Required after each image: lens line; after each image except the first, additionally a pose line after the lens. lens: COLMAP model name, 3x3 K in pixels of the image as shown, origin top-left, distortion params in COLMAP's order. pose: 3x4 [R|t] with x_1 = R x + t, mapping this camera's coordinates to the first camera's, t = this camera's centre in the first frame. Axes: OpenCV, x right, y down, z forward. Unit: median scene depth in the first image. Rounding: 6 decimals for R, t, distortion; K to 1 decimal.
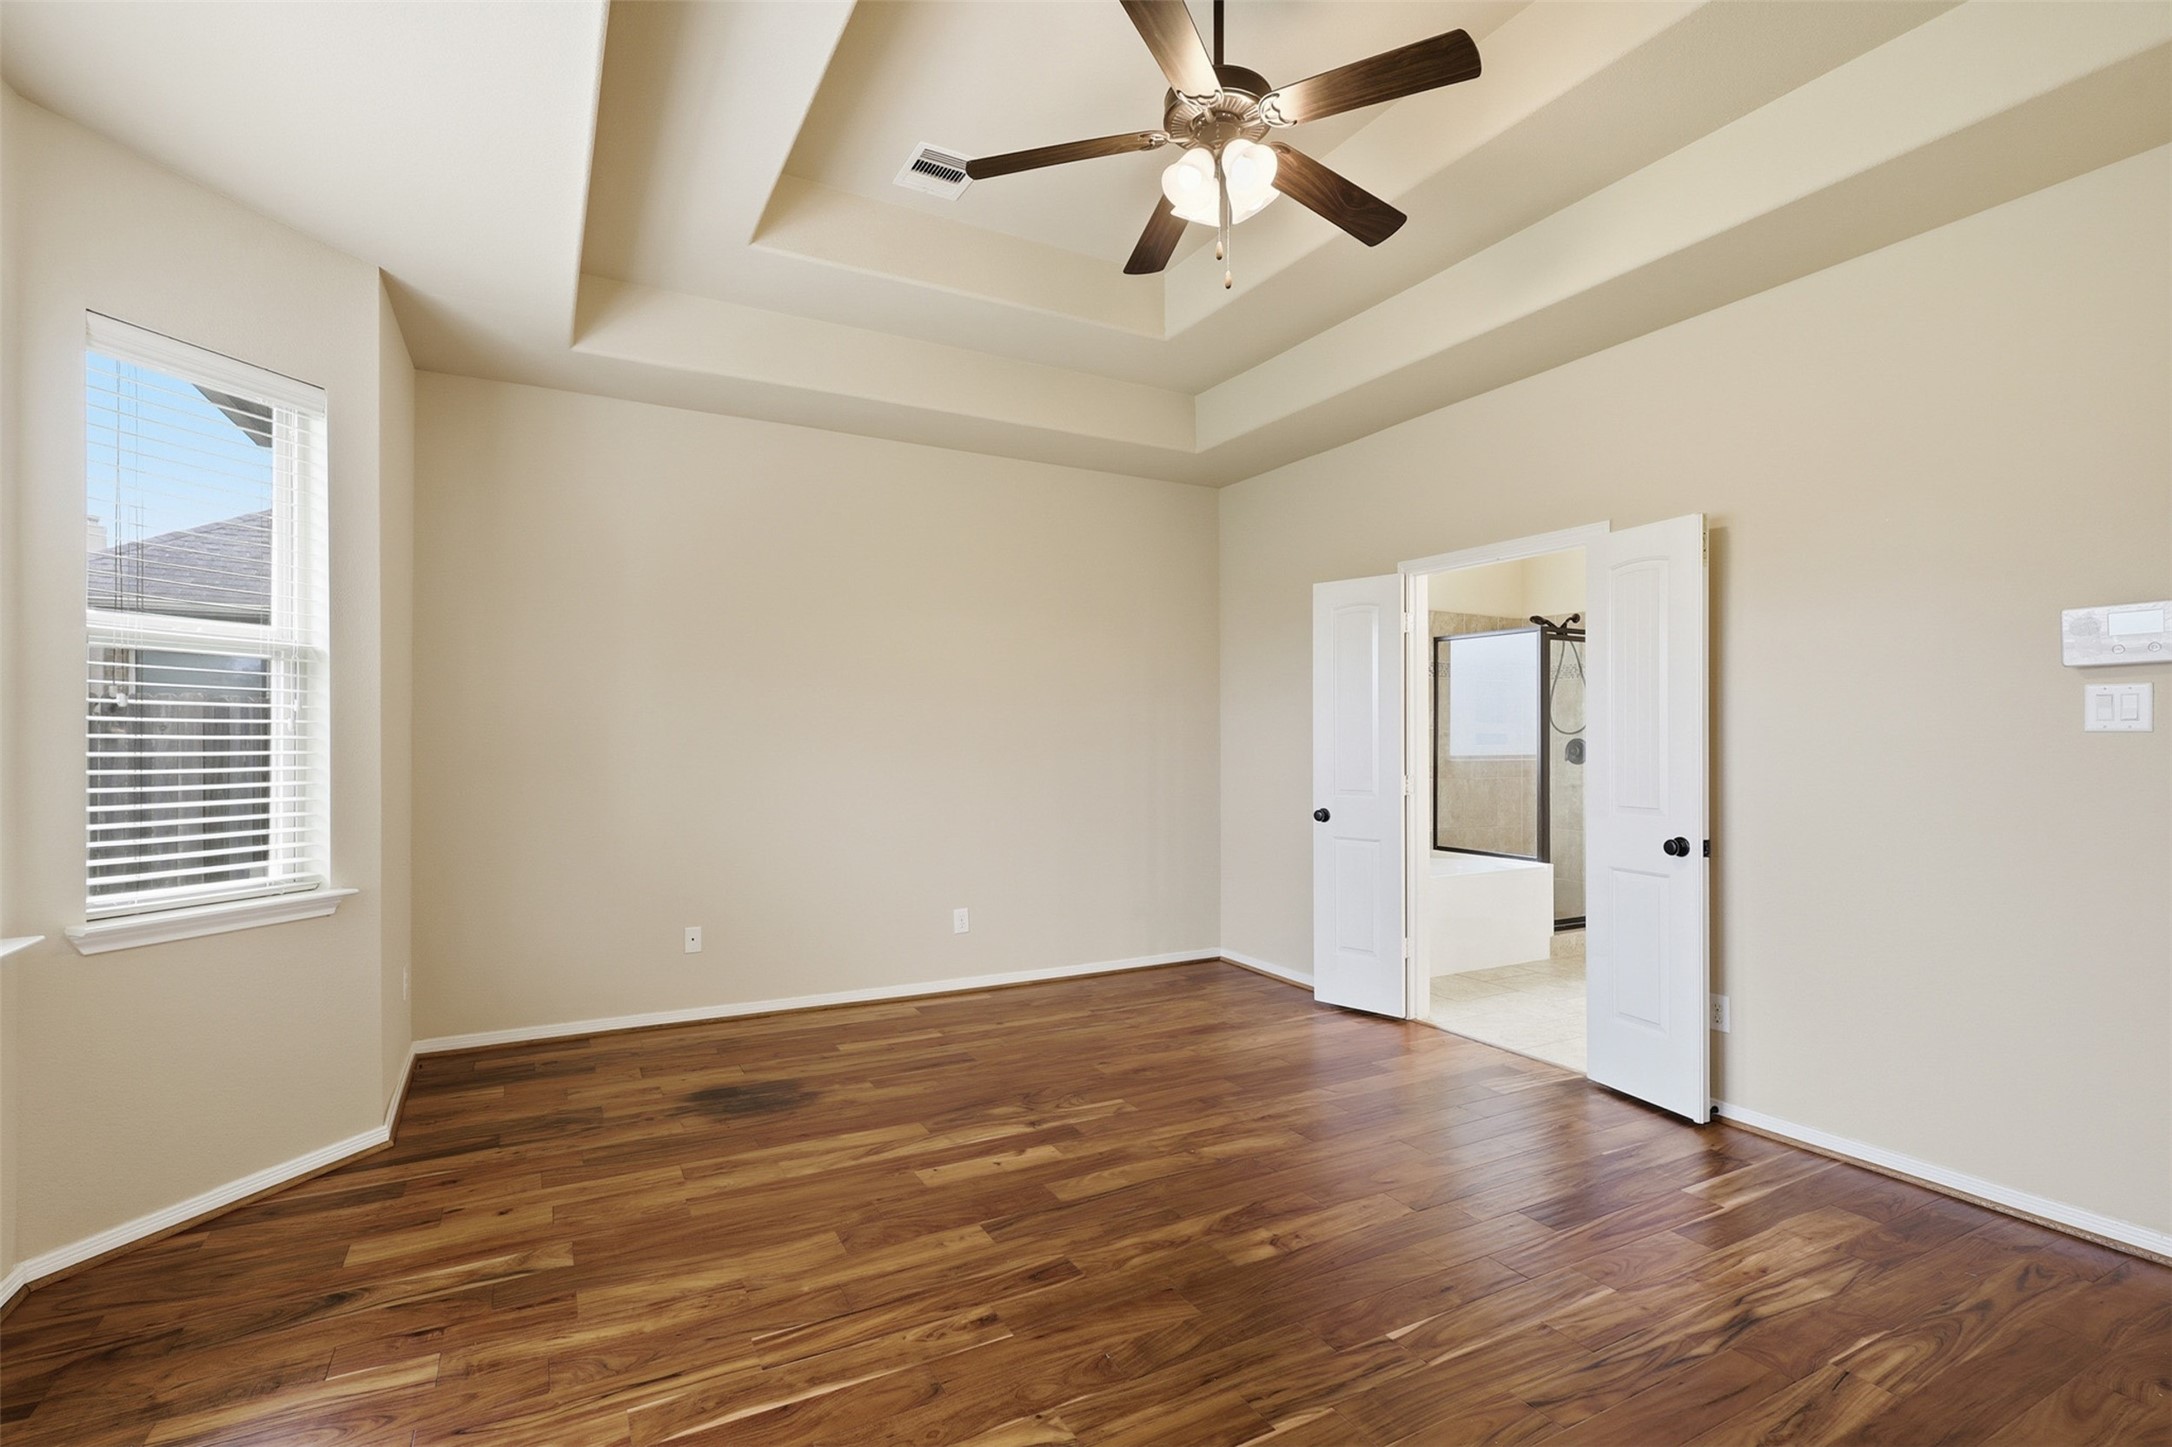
lens RADIAL K [[1030.7, 0, 1084.7], [0, 1030.7, 729.2], [0, 0, 1]] dist [0.000389, 0.000463]
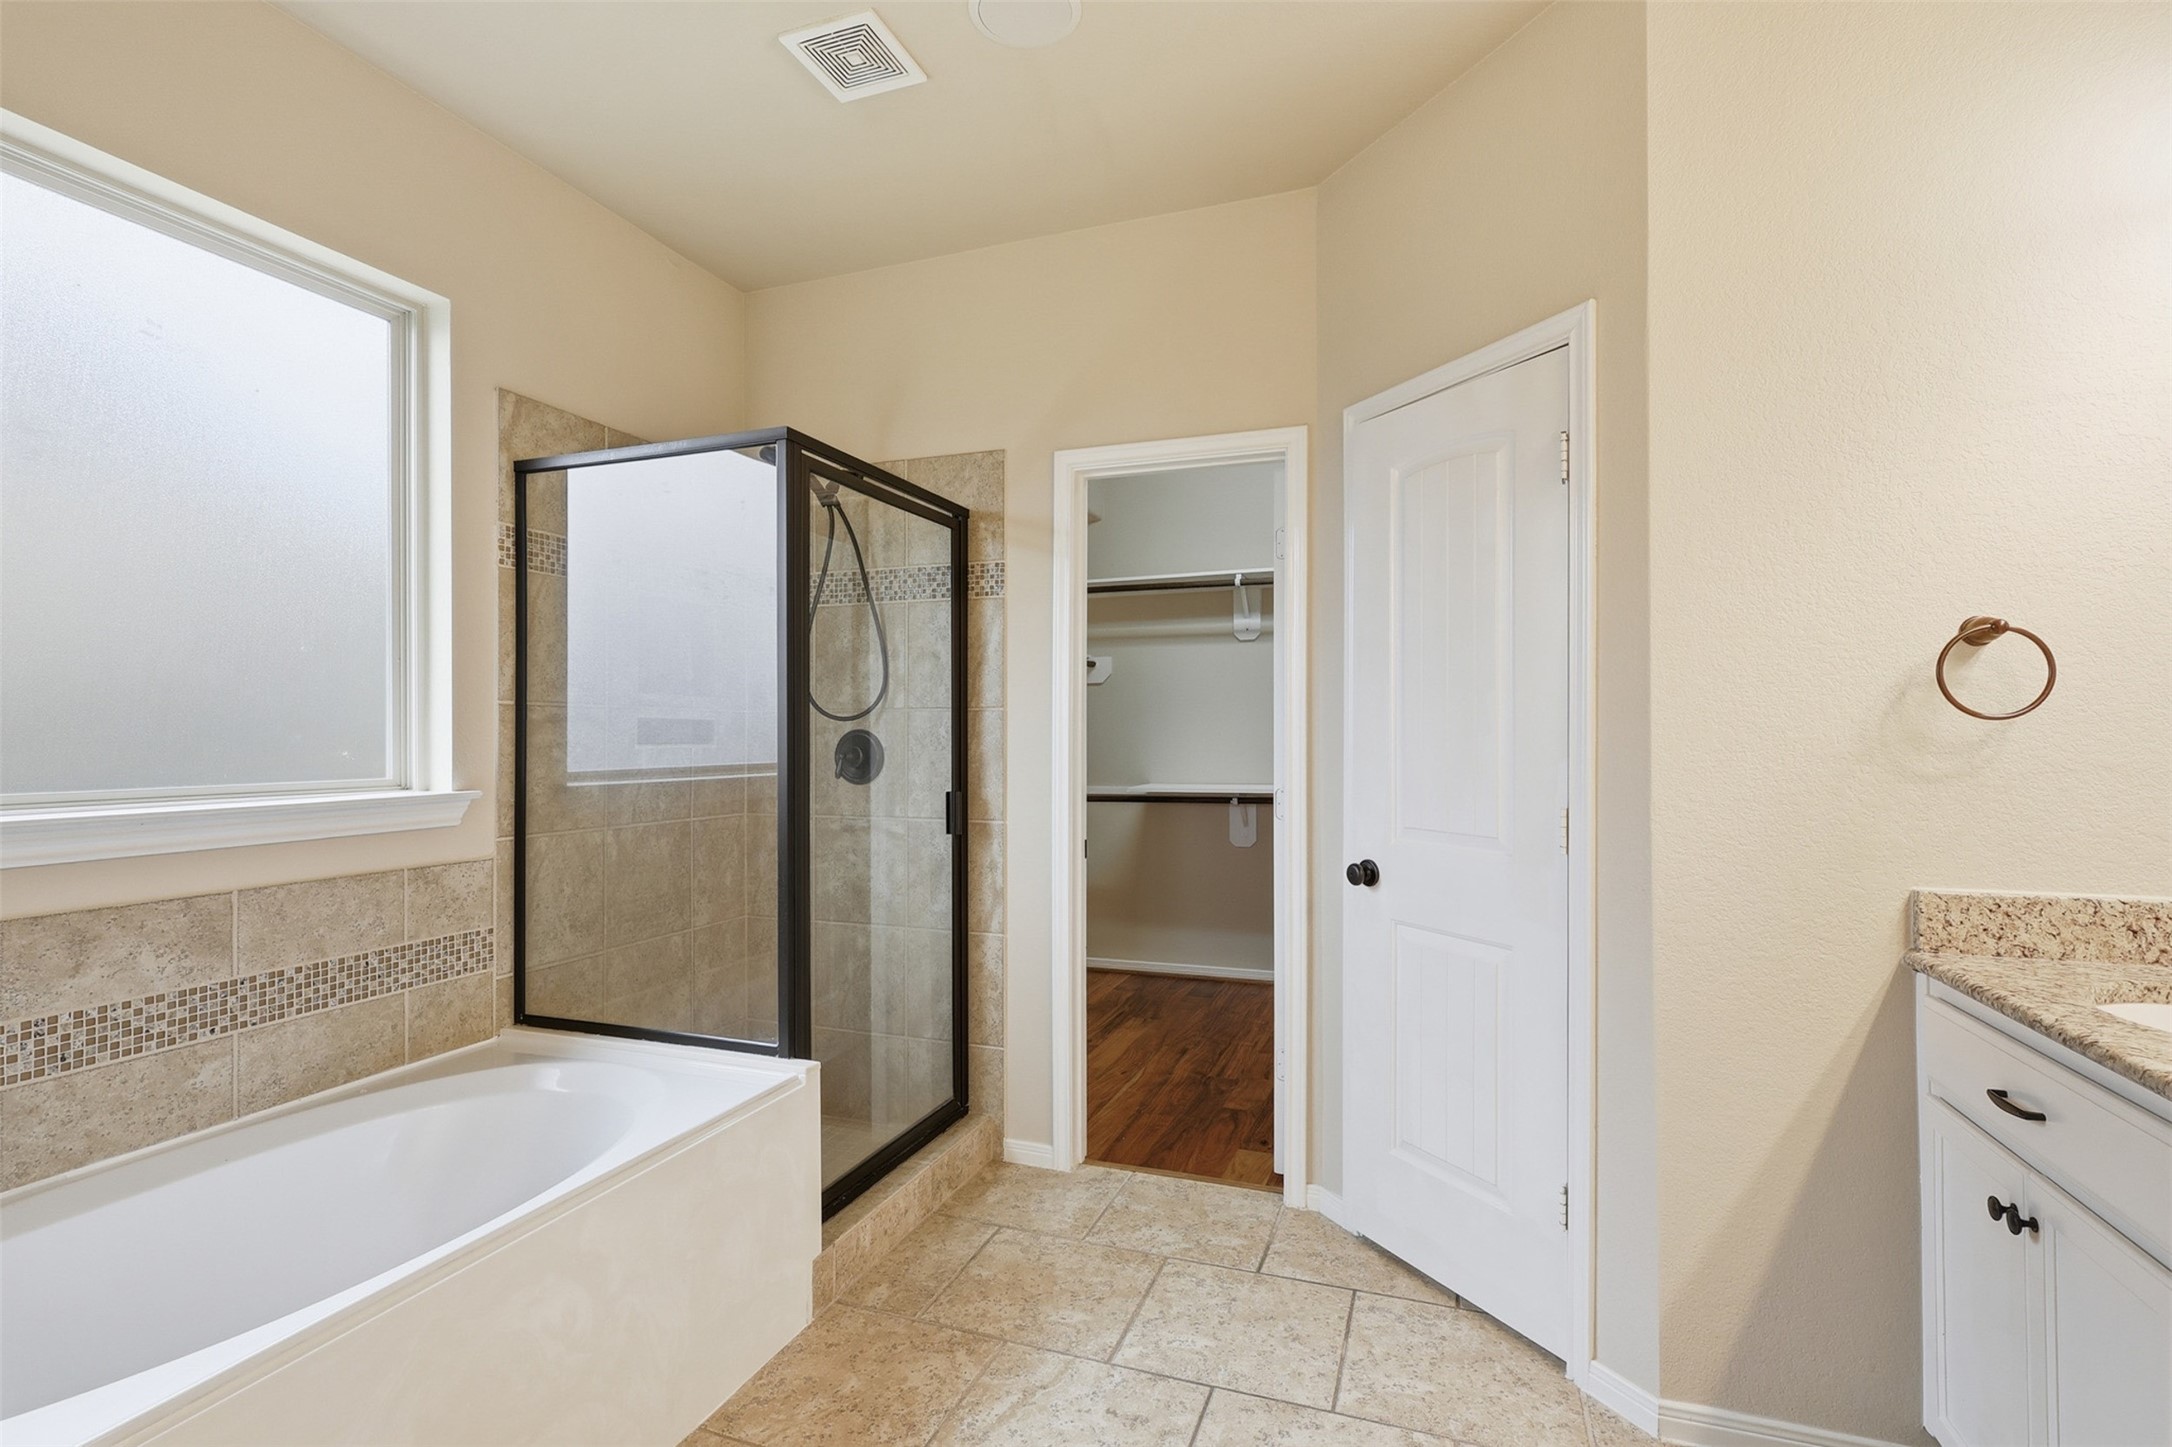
lens RADIAL K [[1030.7, 0, 1084.7], [0, 1030.7, 729.2], [0, 0, 1]] dist [0.000389, 0.000463]
pose [[0.760161, -0.000985, 0.649734, 0.251687], [0.002118, 0.999997, -0.000961, 0.009641], [-0.649732, 0.002106, 0.760161, 0.577652]]
